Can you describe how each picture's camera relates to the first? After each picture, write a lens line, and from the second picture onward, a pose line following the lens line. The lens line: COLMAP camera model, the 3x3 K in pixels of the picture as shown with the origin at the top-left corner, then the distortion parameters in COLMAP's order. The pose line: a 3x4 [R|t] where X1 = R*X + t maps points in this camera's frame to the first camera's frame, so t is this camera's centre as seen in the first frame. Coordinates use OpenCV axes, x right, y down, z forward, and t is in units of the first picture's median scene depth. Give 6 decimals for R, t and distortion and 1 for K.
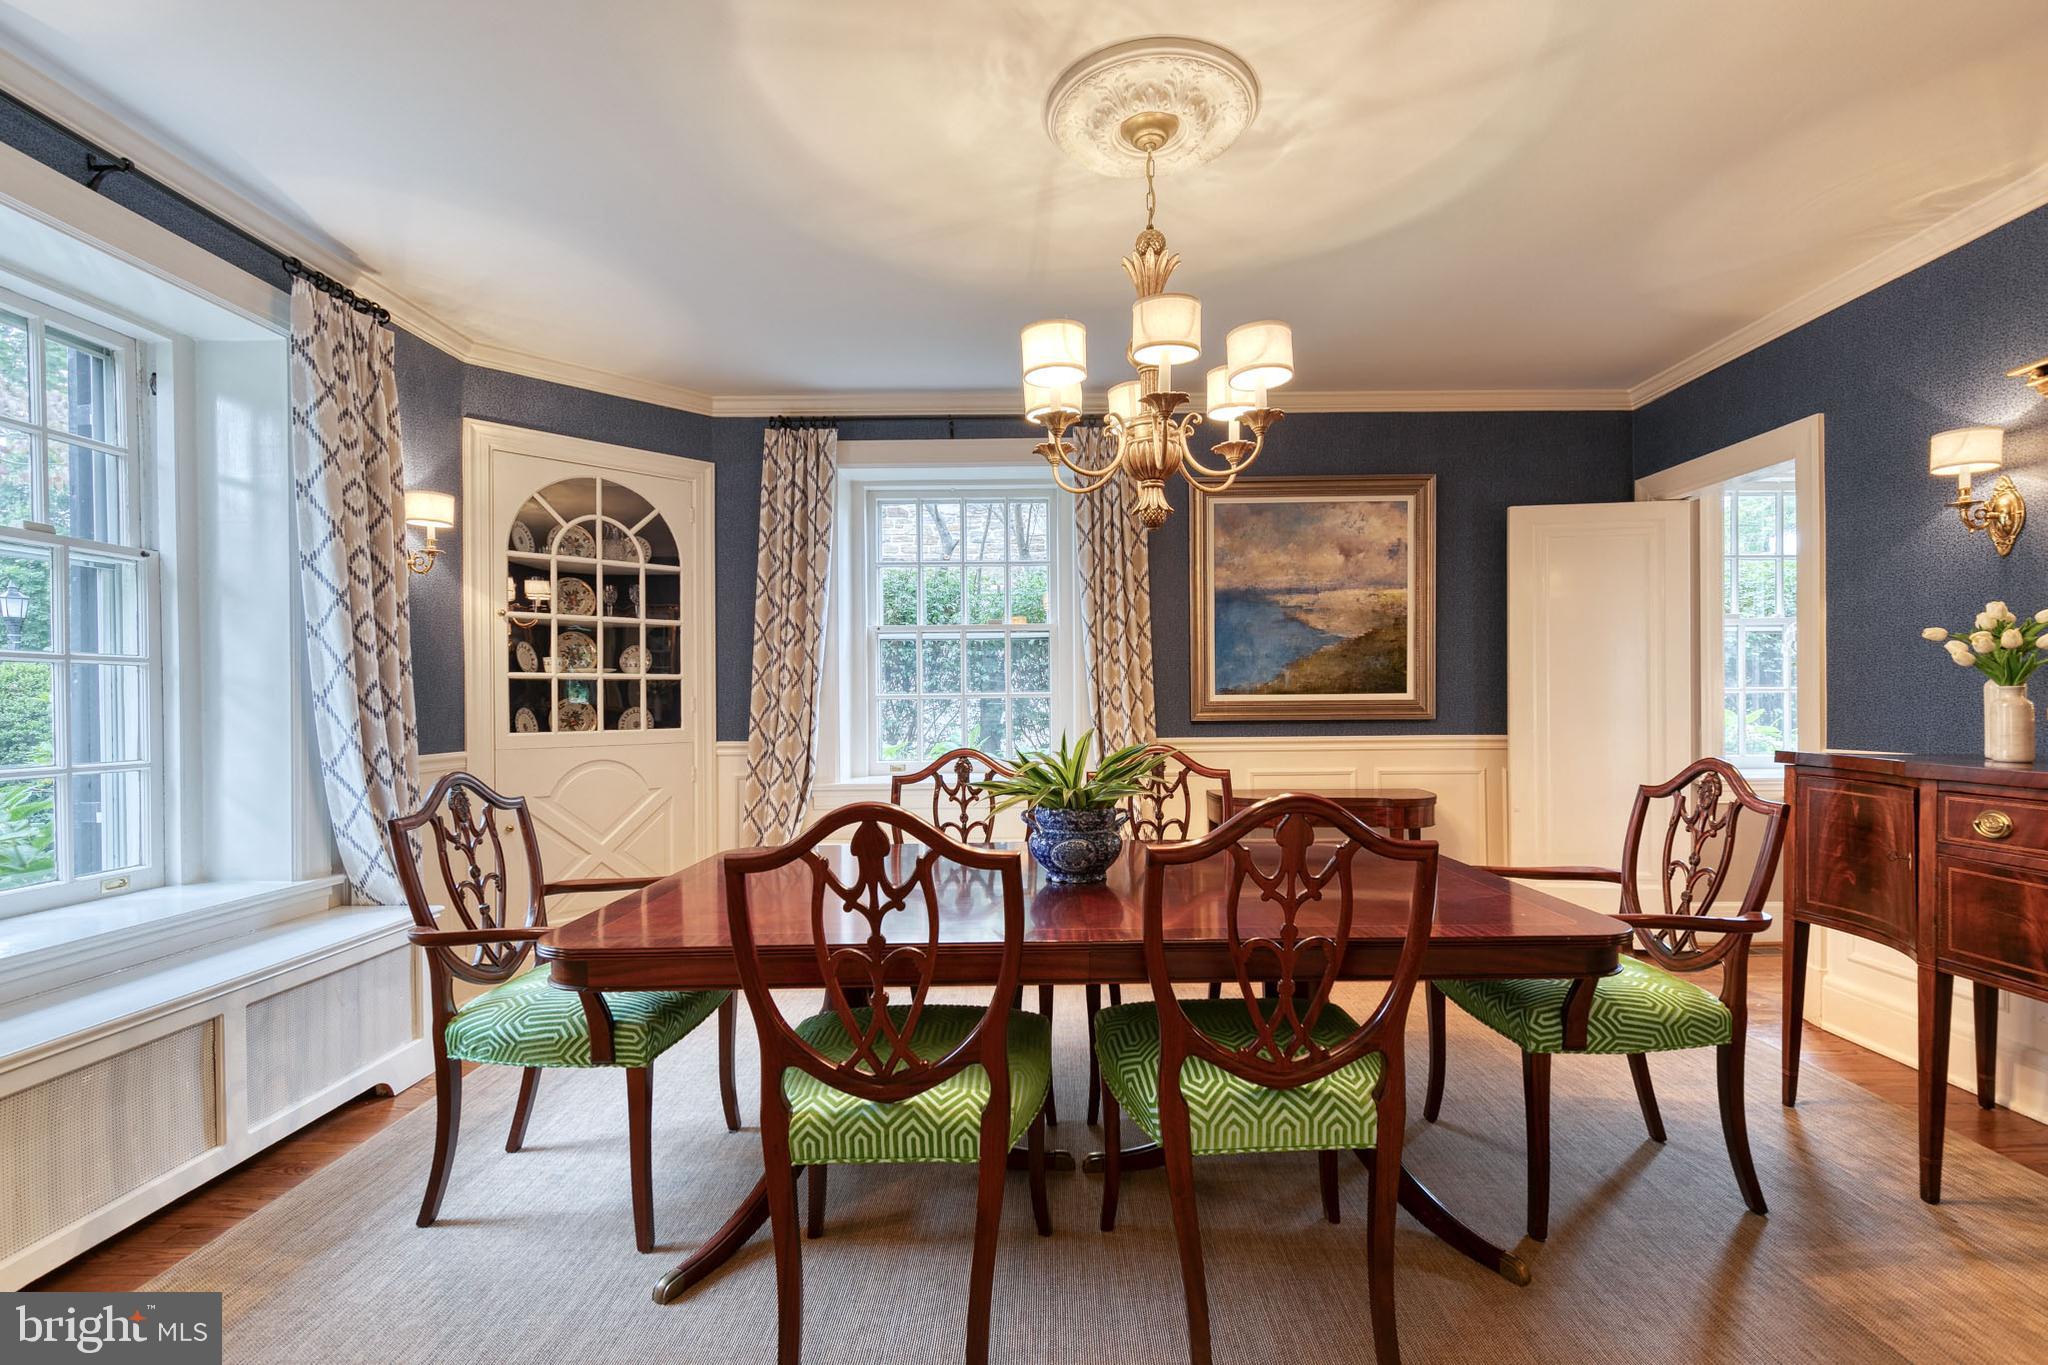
lens RADIAL K [[915.0, 0, 1037.9], [0, 915.0, 700.6], [0, 0, 1]] dist [0.000680, 0.001034]
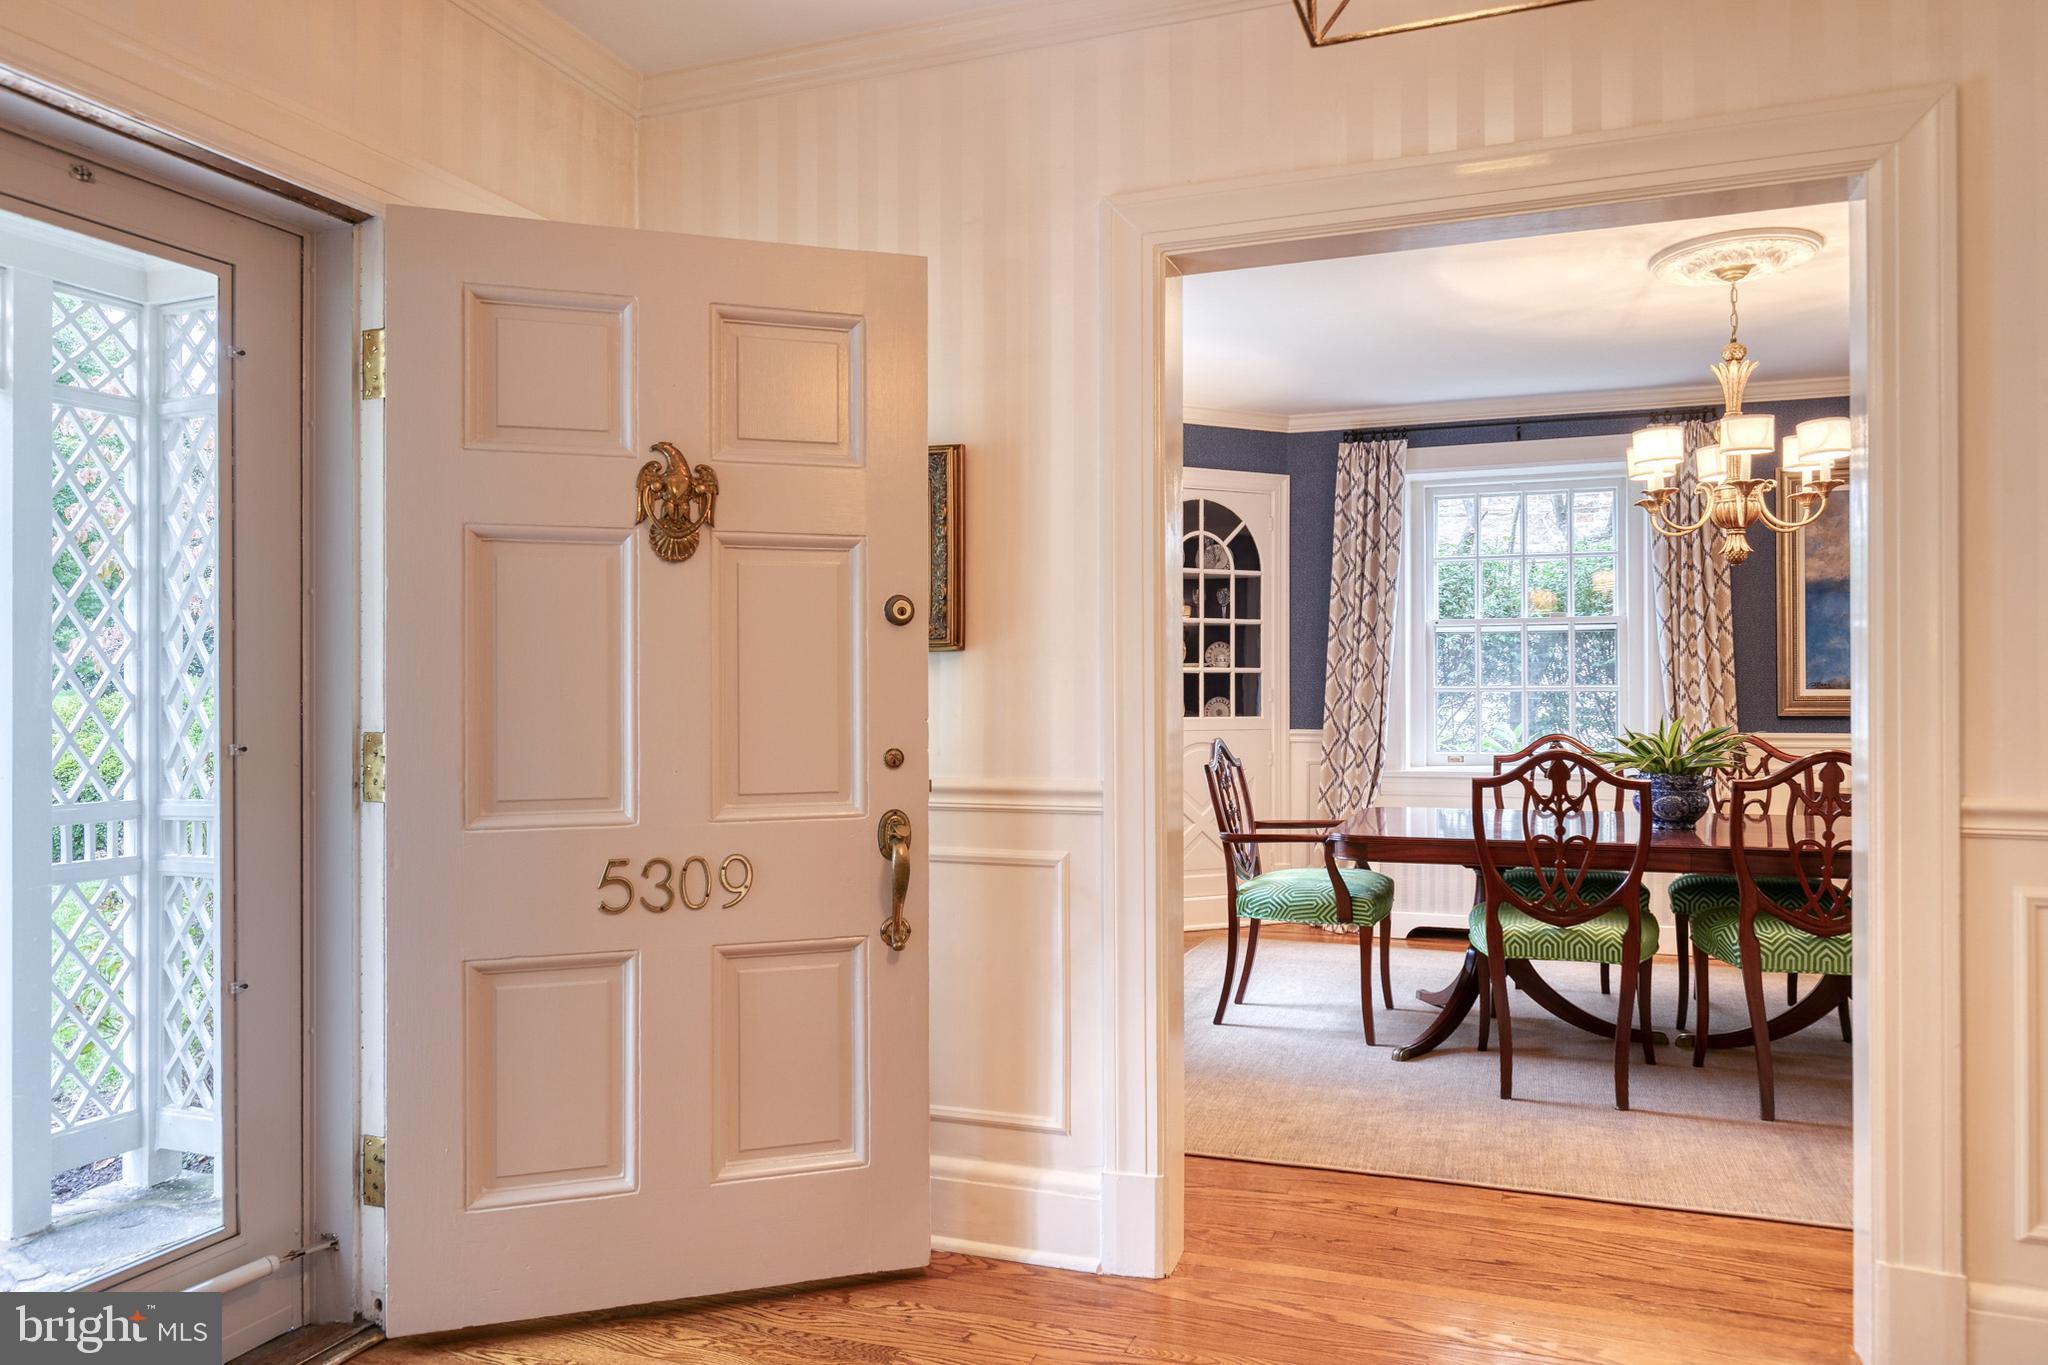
lens RADIAL K [[1376.6, 0, 1016.9], [0, 1376.6, 681.5], [0, 0, 1]] dist [-0.014755, -0.002156]
pose [[0.937519, 0.003903, -0.347912, -0.087609], [-0.006901, 0.999949, -0.007381, 0.002018], [0.347866, 0.009321, 0.937498, -0.671115]]
